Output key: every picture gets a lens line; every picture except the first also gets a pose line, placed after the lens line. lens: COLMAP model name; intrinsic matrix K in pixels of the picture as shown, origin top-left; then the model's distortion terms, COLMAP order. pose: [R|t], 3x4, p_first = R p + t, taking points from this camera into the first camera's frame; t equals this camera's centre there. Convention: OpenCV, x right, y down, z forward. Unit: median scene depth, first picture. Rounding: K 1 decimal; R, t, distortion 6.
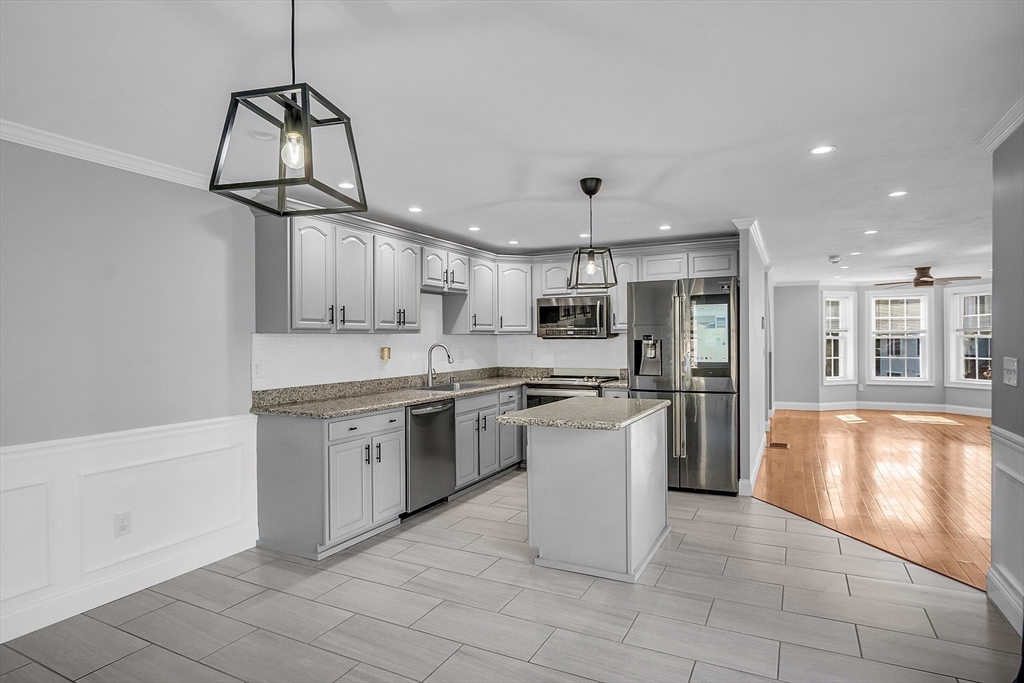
lens RADIAL K [[548.4, 0, 512.0], [0, 548.4, 341.5], [0, 0, 1]] dist [-0.004615, -0.000094]
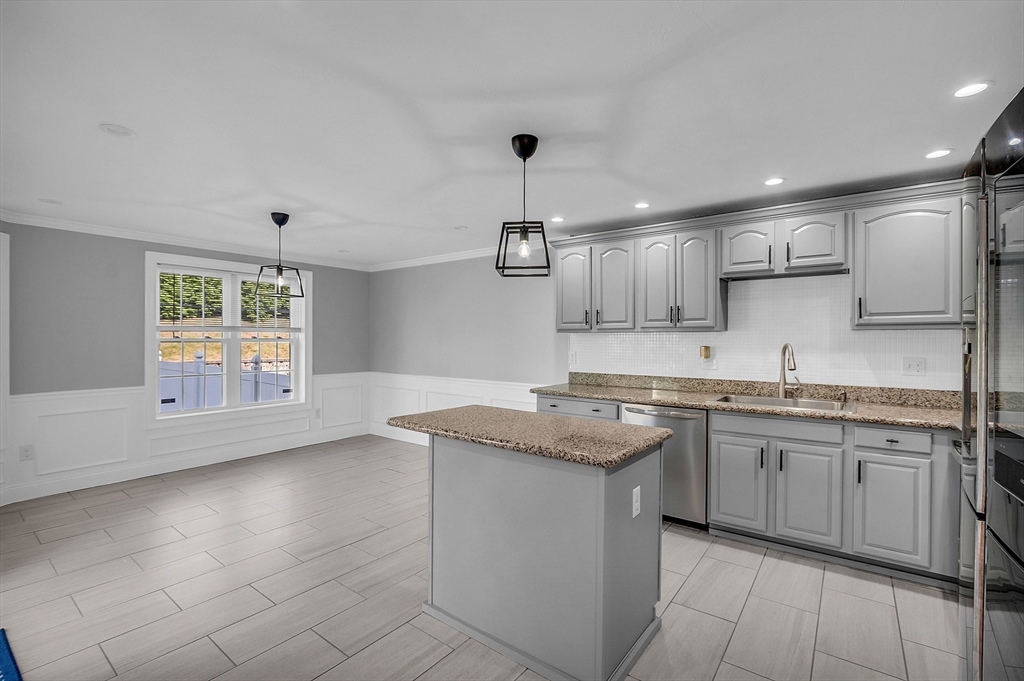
lens RADIAL K [[461.4, 0, 523.7], [0, 461.4, 336.6], [0, 0, 1]] dist [-0.023884, -0.000087]
pose [[-0.157150, 0.004683, -0.987564, 0.491895], [-0.001104, 0.999987, 0.004917, -0.007212], [0.987574, 0.001863, -0.157142, 0.672408]]
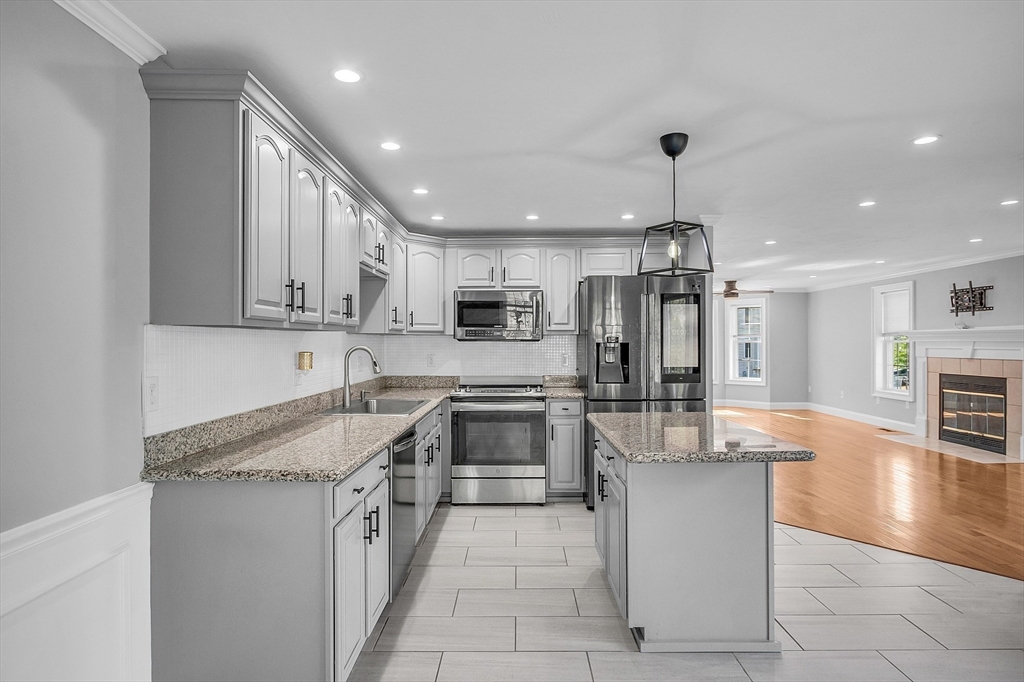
lens RADIAL K [[552.5, 0, 515.9], [0, 552.5, 343.2], [0, 0, 1]] dist [0.002556, 0.000846]
pose [[0.895984, 0.005069, 0.444057, -0.246035], [-0.003848, 0.999986, -0.003651, 0.001806], [-0.444069, 0.001562, 0.895991, 0.238438]]
